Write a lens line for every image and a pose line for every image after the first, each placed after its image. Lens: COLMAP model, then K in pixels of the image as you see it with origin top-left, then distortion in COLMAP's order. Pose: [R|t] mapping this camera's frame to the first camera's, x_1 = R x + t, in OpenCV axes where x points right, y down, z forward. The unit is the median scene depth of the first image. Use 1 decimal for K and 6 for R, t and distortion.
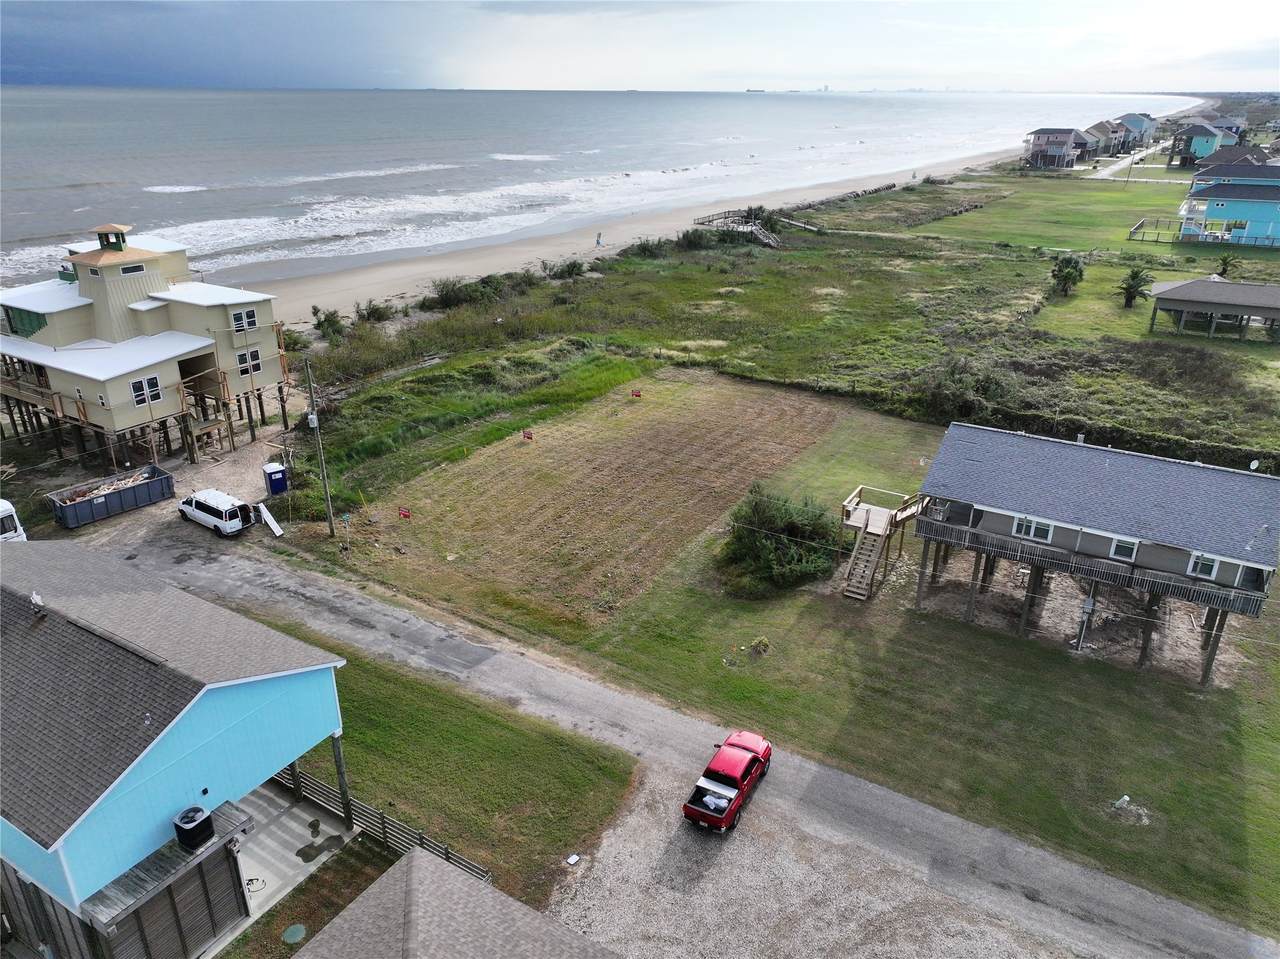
lens RADIAL K [[901.0, 0, 645.0], [0, 901.0, 478.7], [0, 0, 1]] dist [0.005231, 0.011049]
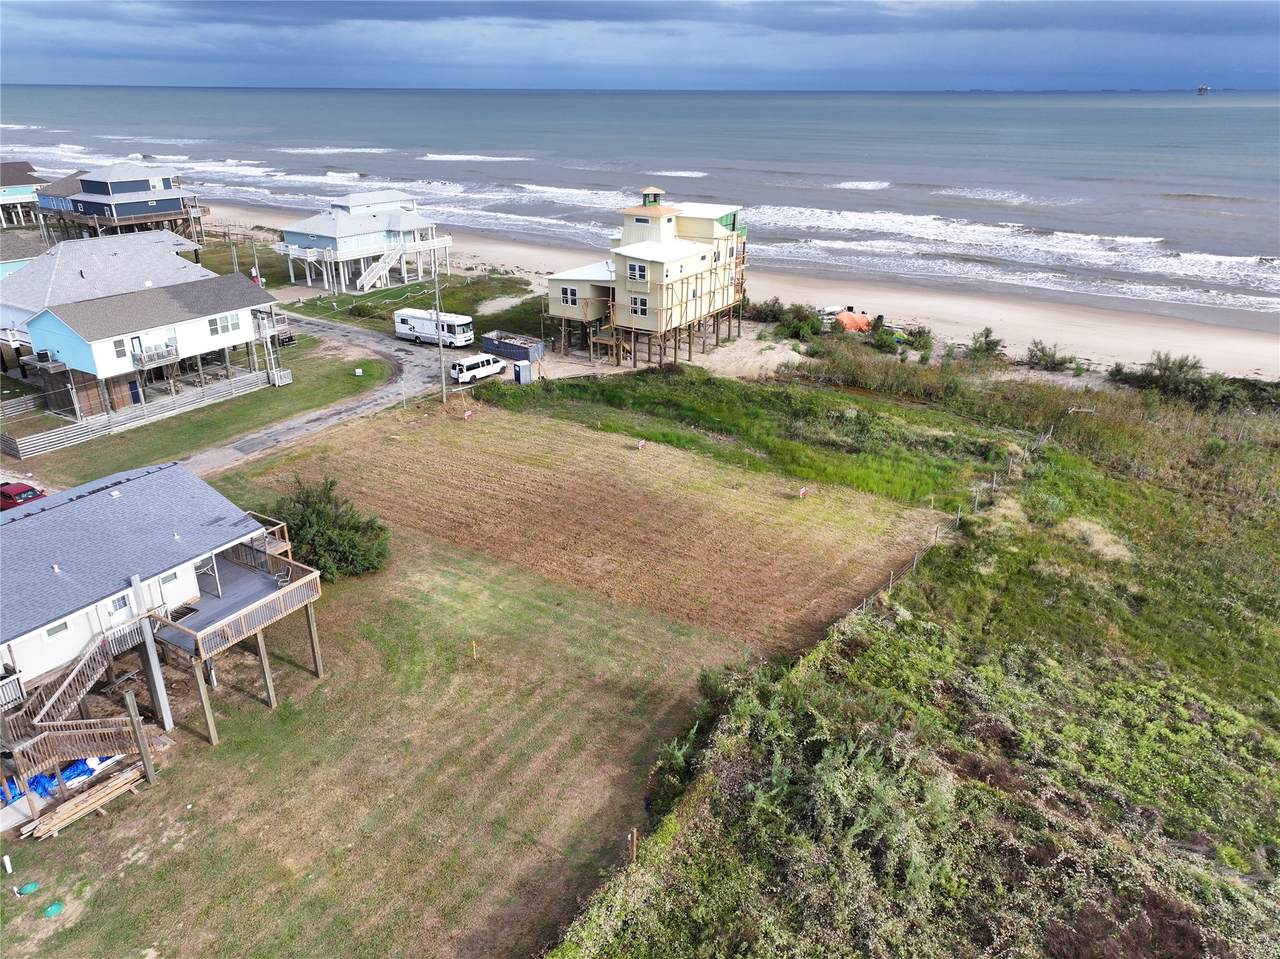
lens RADIAL K [[901.0, 0, 645.0], [0, 901.0, 478.7], [0, 0, 1]] dist [0.005231, 0.011049]
pose [[-0.011221, 0.393703, -0.919169, 0.688720], [-0.401382, 0.840147, 0.364755, -0.330727], [0.915842, 0.373031, 0.148598, 0.778208]]
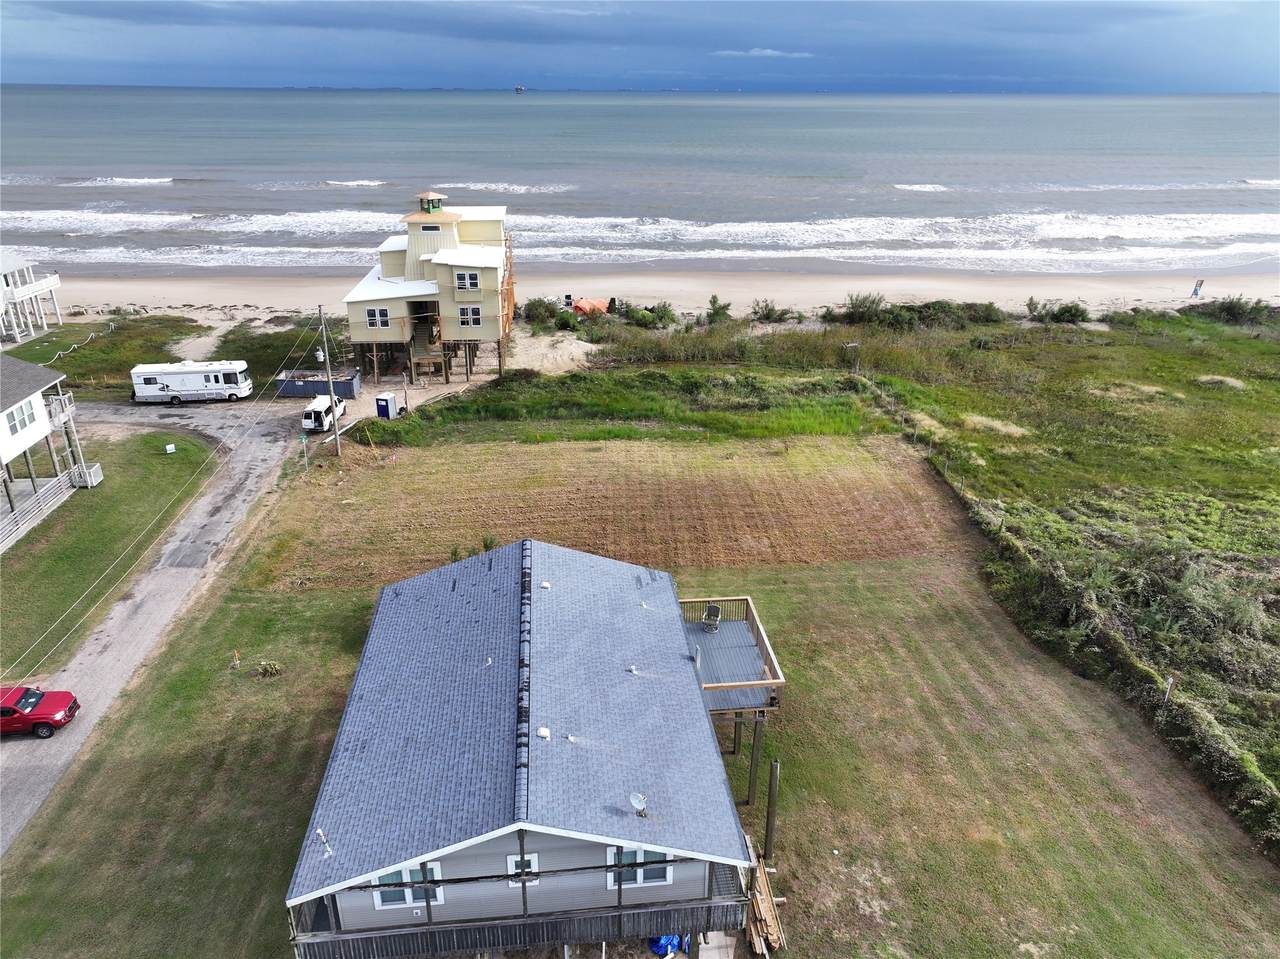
lens RADIAL K [[901.0, 0, 645.0], [0, 901.0, 478.7], [0, 0, 1]] dist [0.005231, 0.011049]
pose [[0.601439, 0.316635, -0.733494, 0.552530], [-0.321162, 0.936481, 0.140919, -0.145204], [0.731523, 0.150817, 0.664927, 0.347399]]
